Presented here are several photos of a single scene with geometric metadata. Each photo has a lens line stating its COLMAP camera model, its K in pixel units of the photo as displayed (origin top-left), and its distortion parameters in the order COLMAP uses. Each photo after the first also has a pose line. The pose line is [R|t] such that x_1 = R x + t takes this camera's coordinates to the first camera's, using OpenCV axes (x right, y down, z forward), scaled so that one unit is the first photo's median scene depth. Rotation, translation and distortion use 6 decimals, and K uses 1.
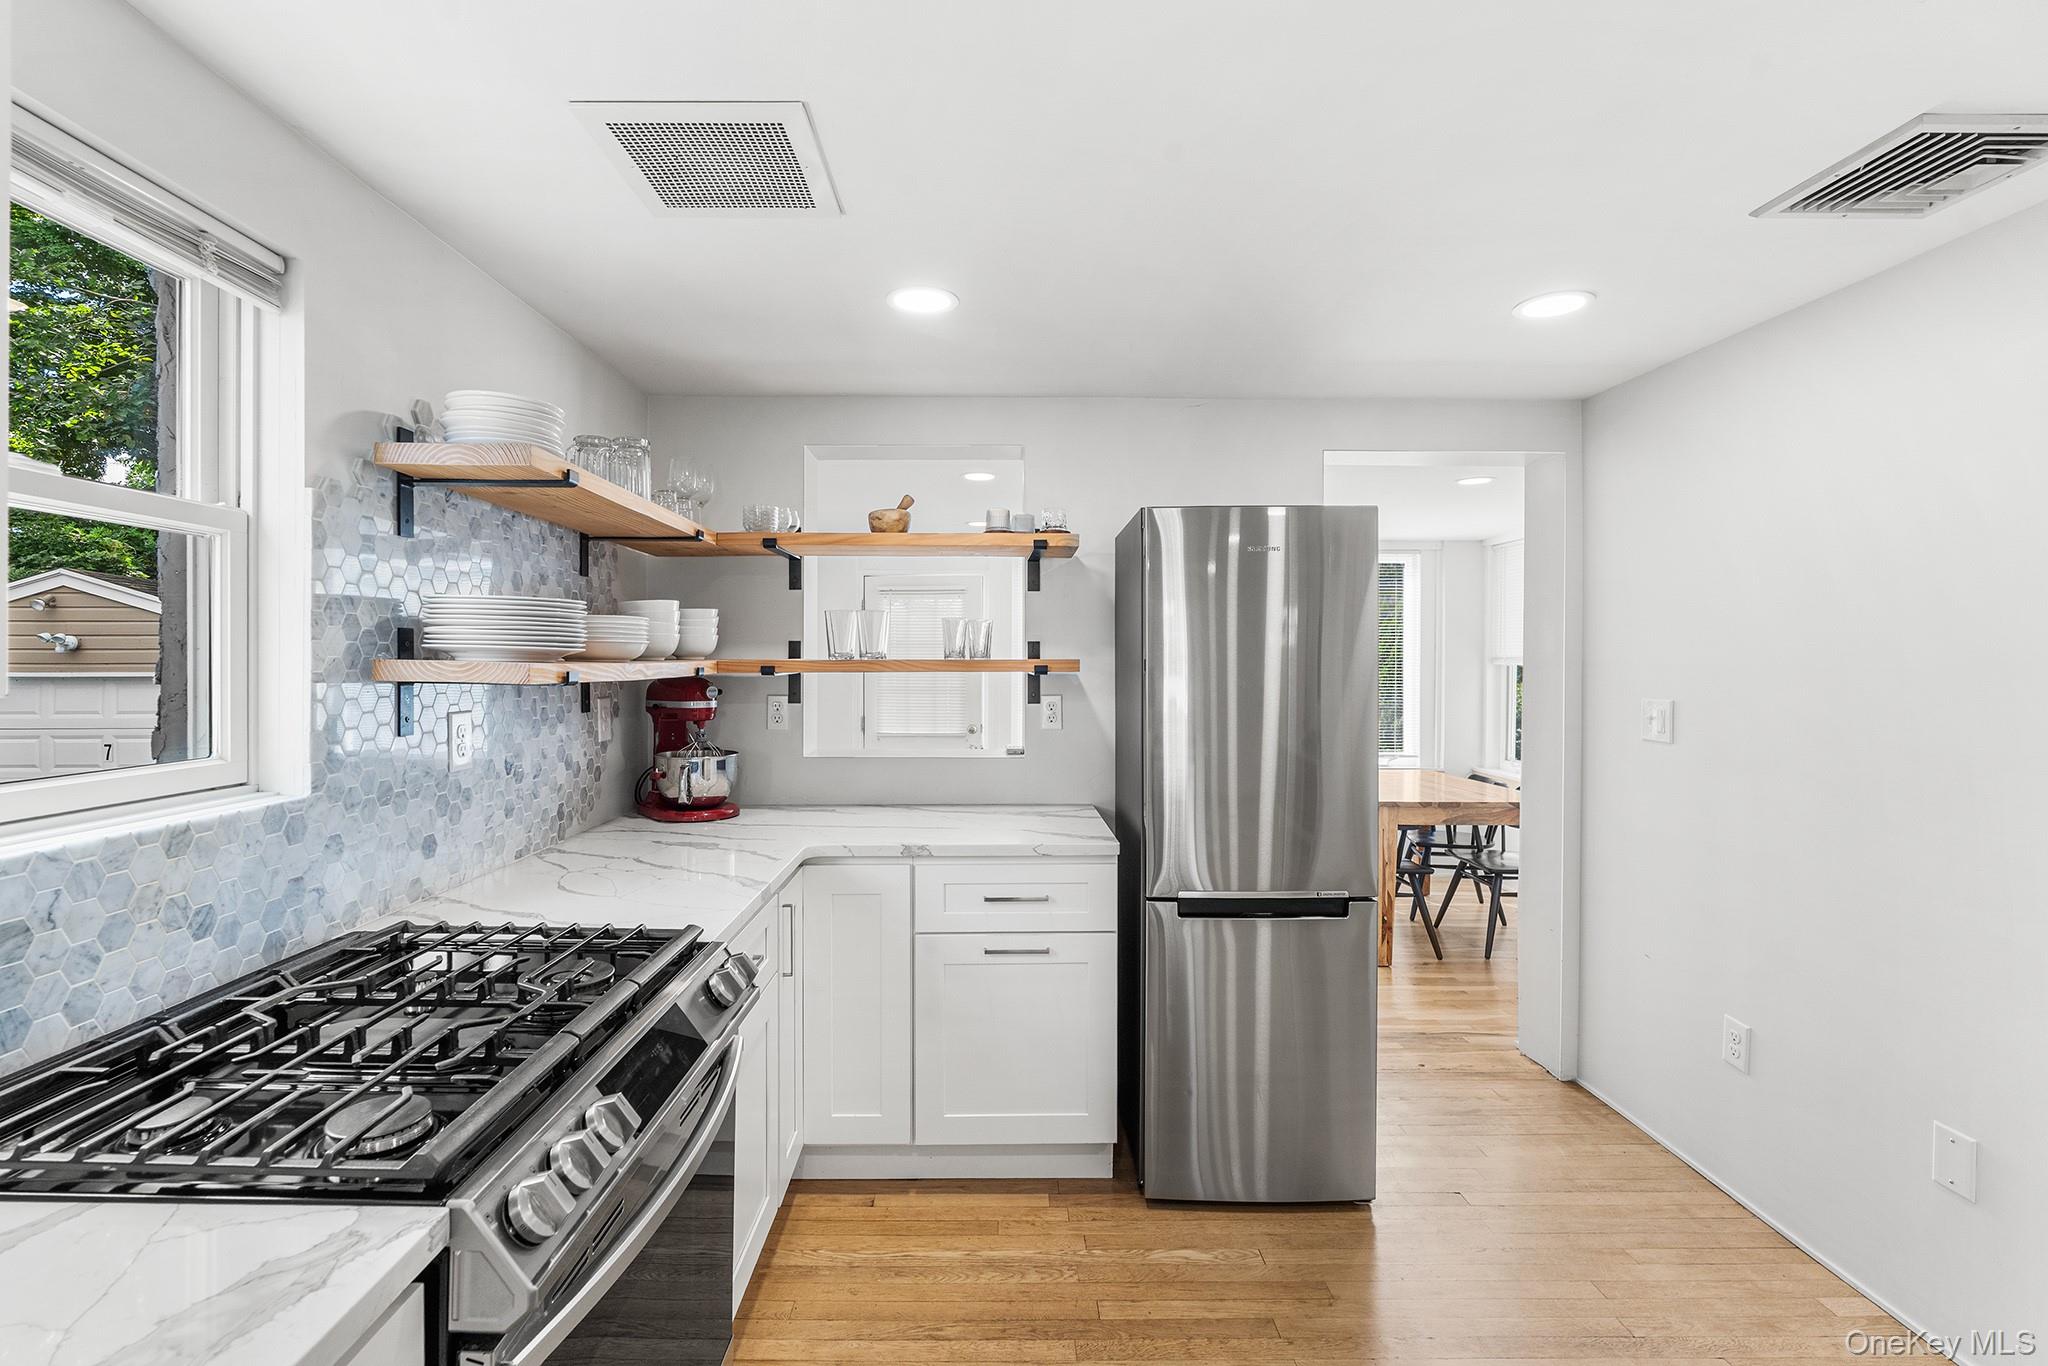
lens RADIAL K [[926.3, 0, 1005.0], [0, 926.3, 667.5], [0, 0, 1]] dist [-0.001776, 0.000409]
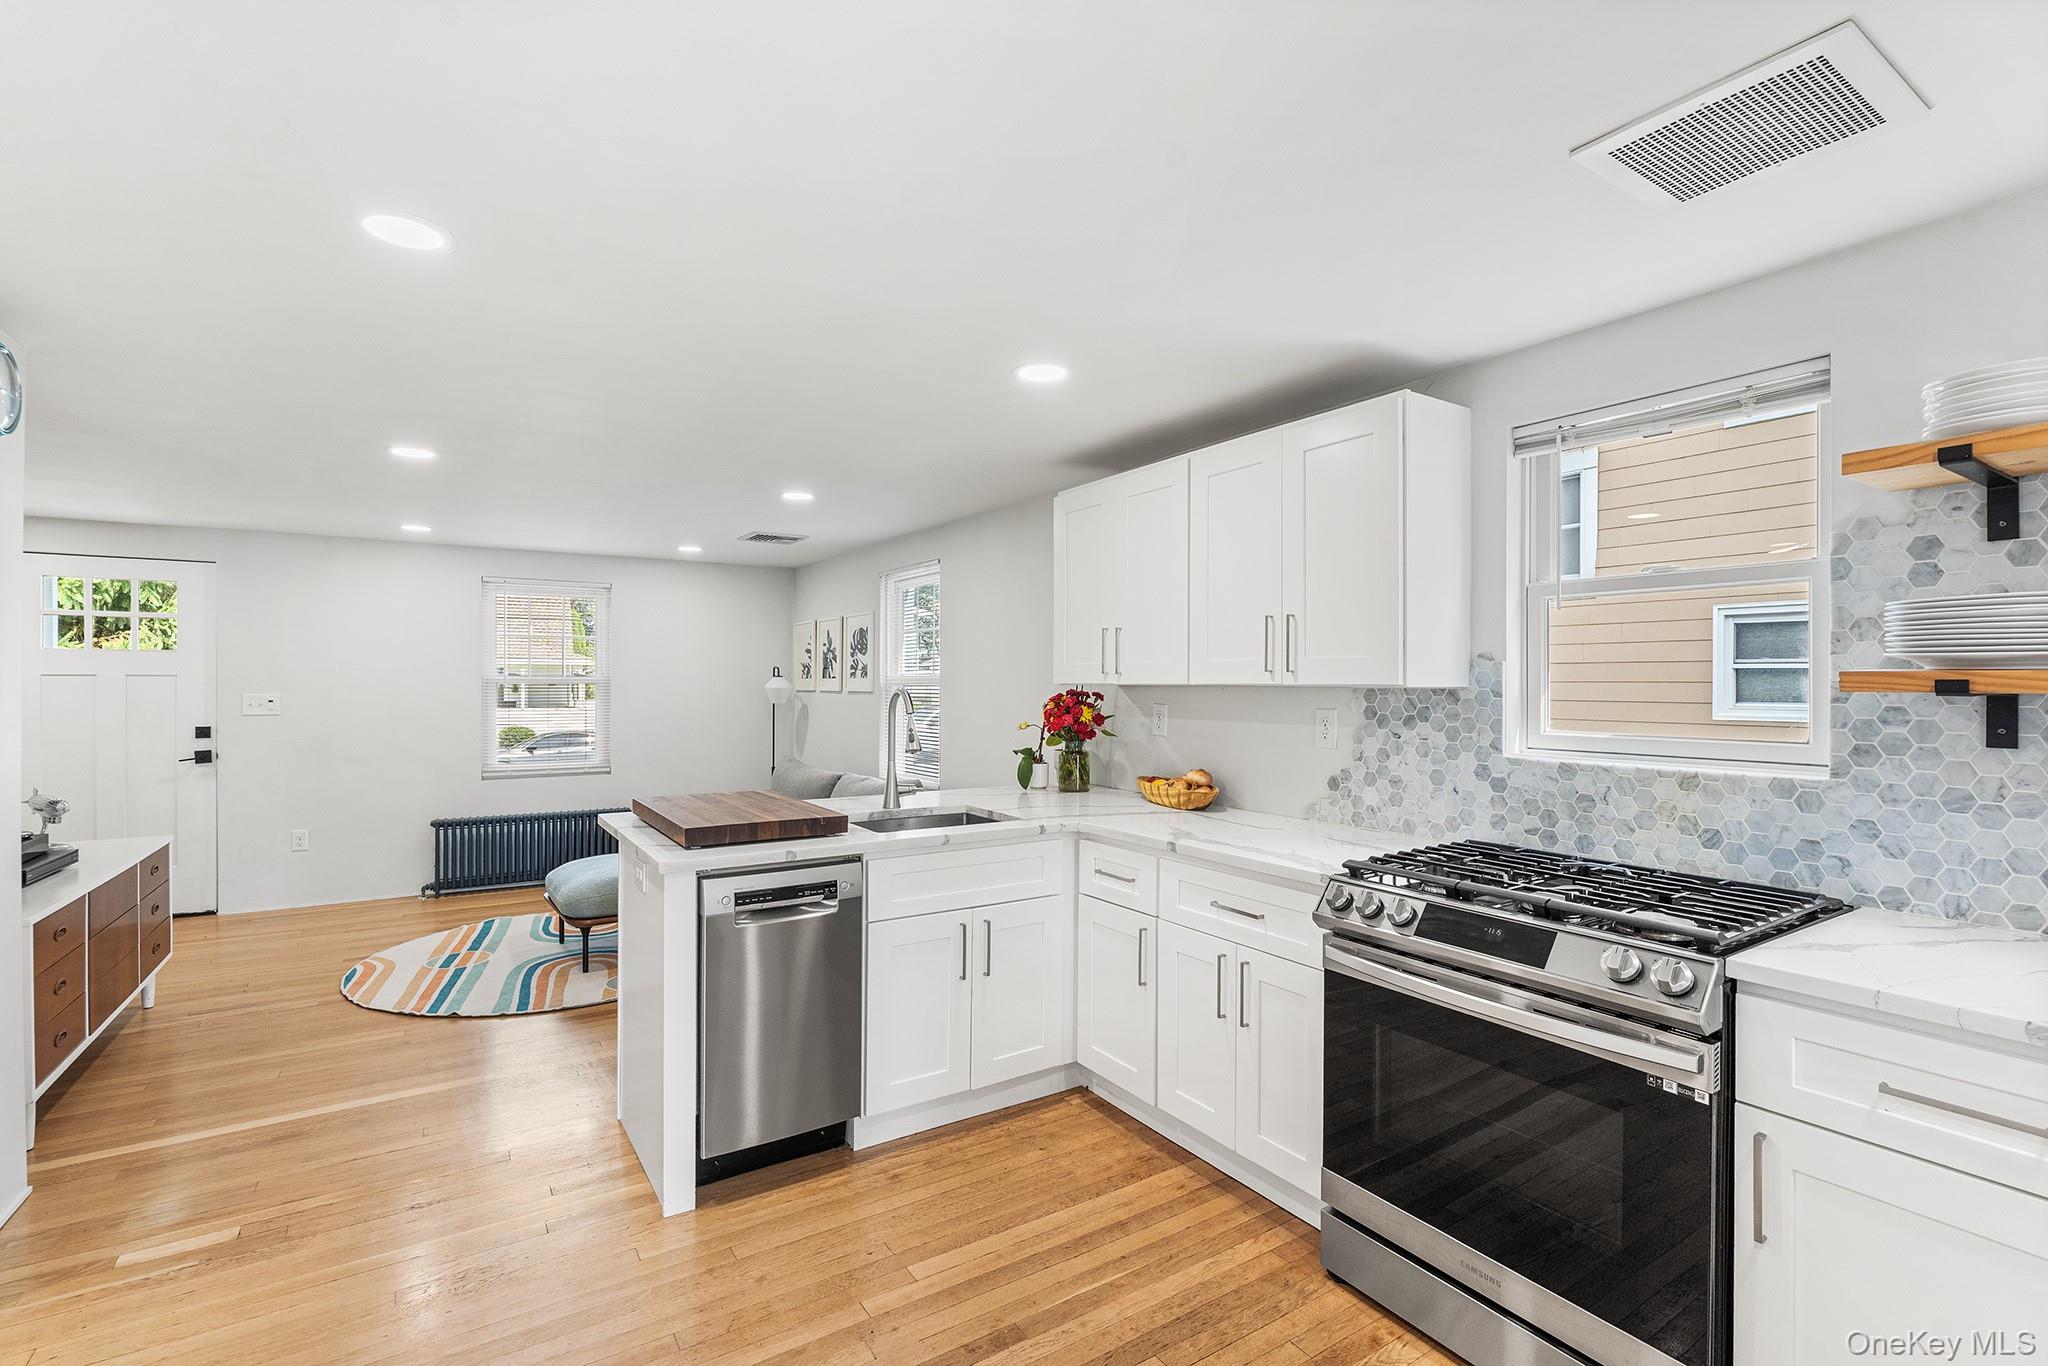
lens RADIAL K [[926.3, 0, 1007.0], [0, 926.3, 690.0], [0, 0, 1]] dist [-0.001776, 0.000409]
pose [[-0.850304, -0.003328, -0.526281, 0.522873], [-0.009568, 0.999912, 0.009136, 0.010222], [0.526205, 0.012803, -0.850261, 0.907065]]
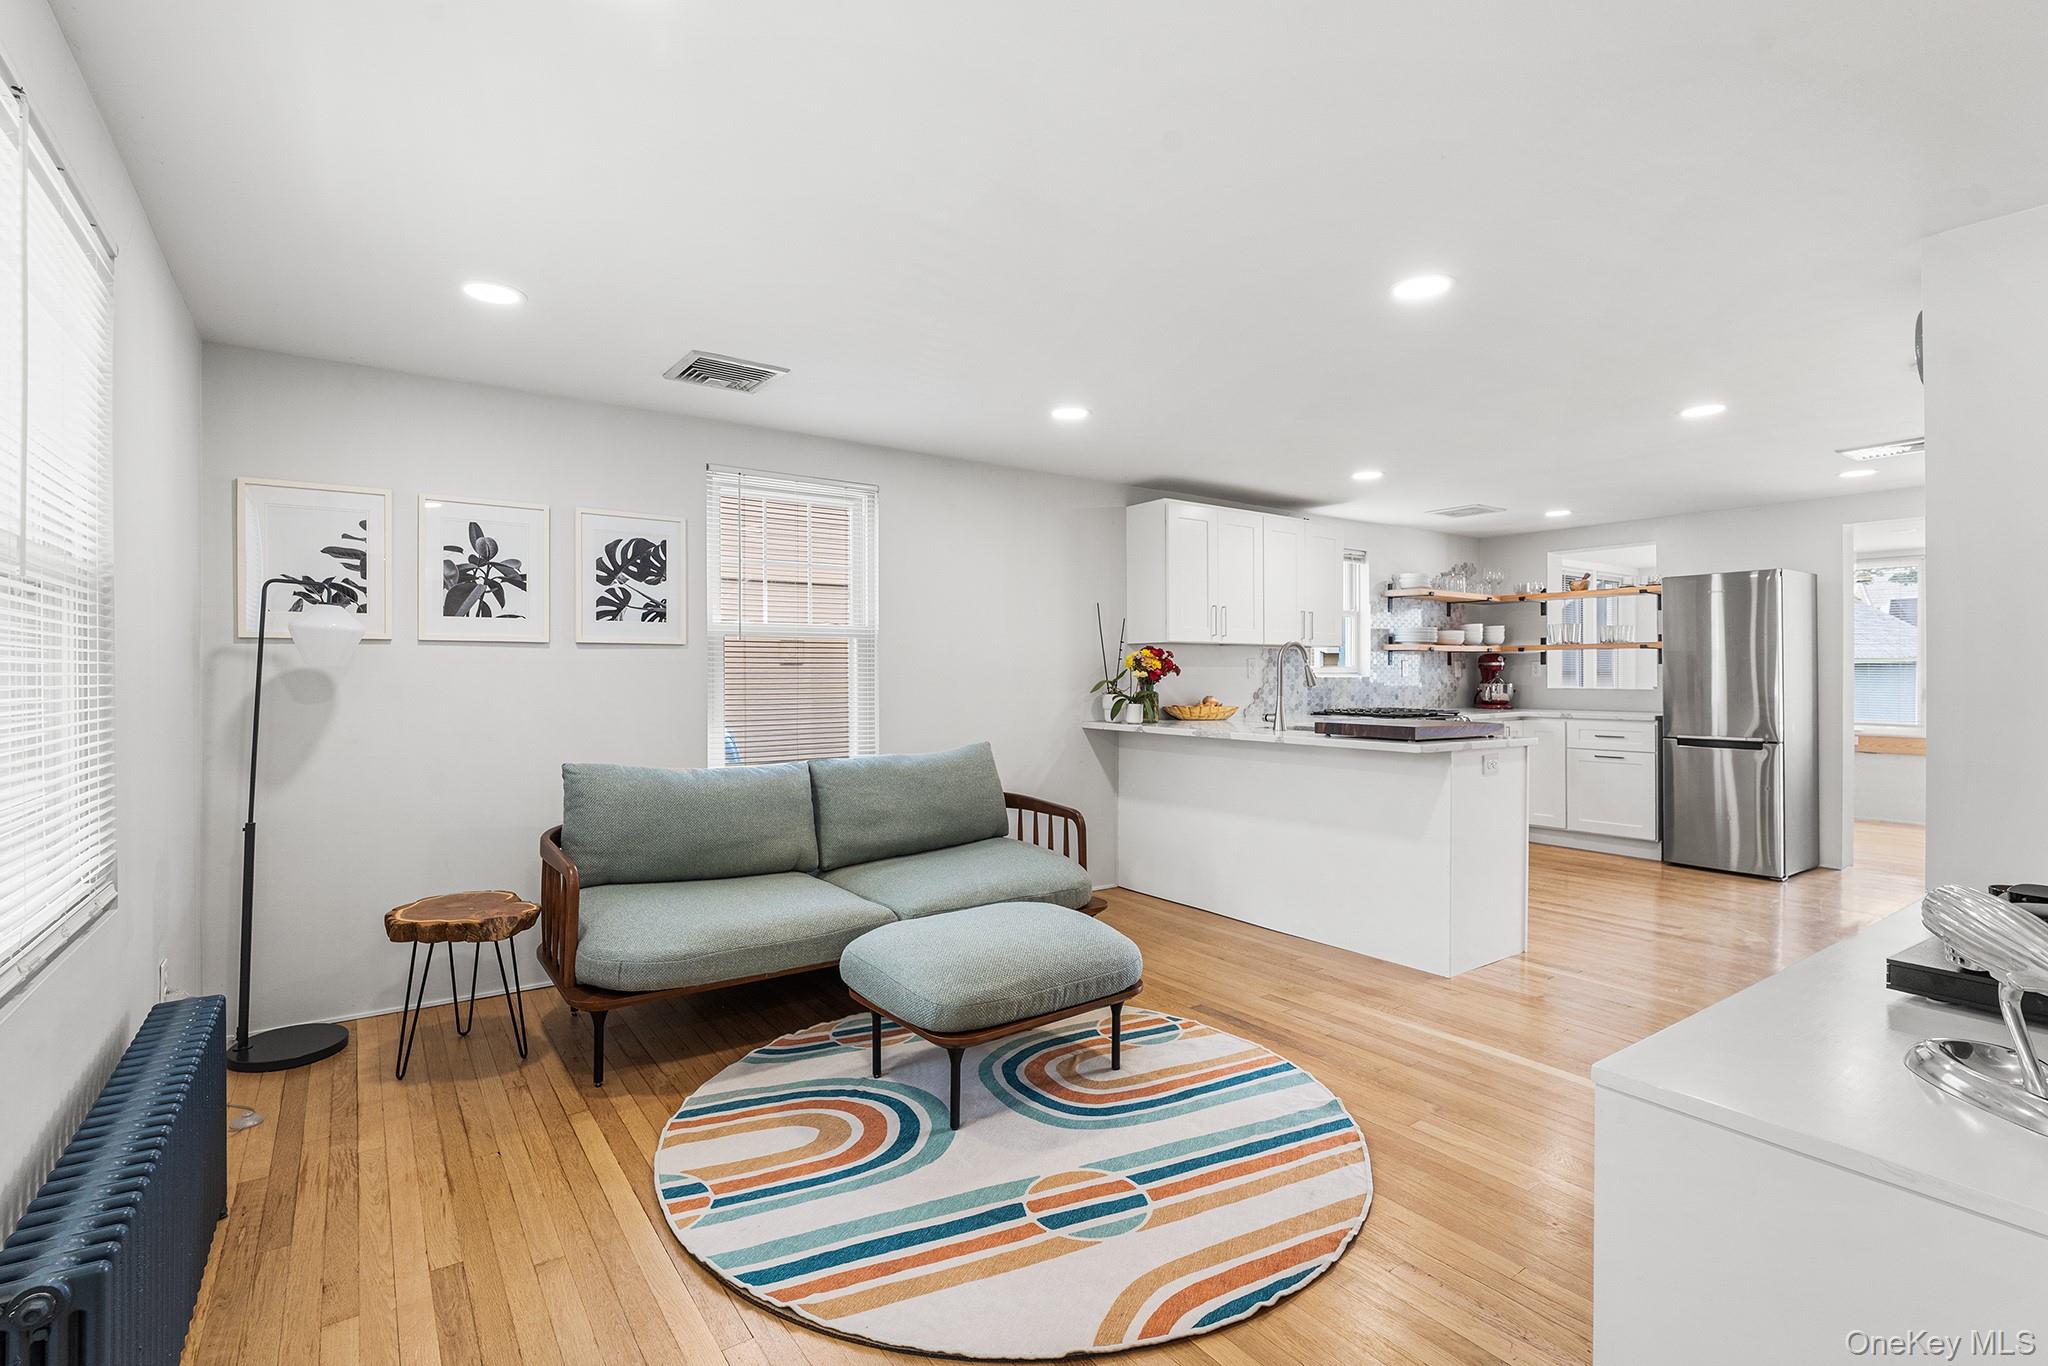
lens RADIAL K [[926.3, 0, 1019.4], [0, 926.3, 671.9], [0, 0, 1]] dist [-0.001776, 0.000409]
pose [[0.572777, -0.003421, -0.819704, 1.128402], [-0.003010, 0.999976, -0.006277, 0.092682], [0.819706, 0.006062, 0.572752, -1.715862]]
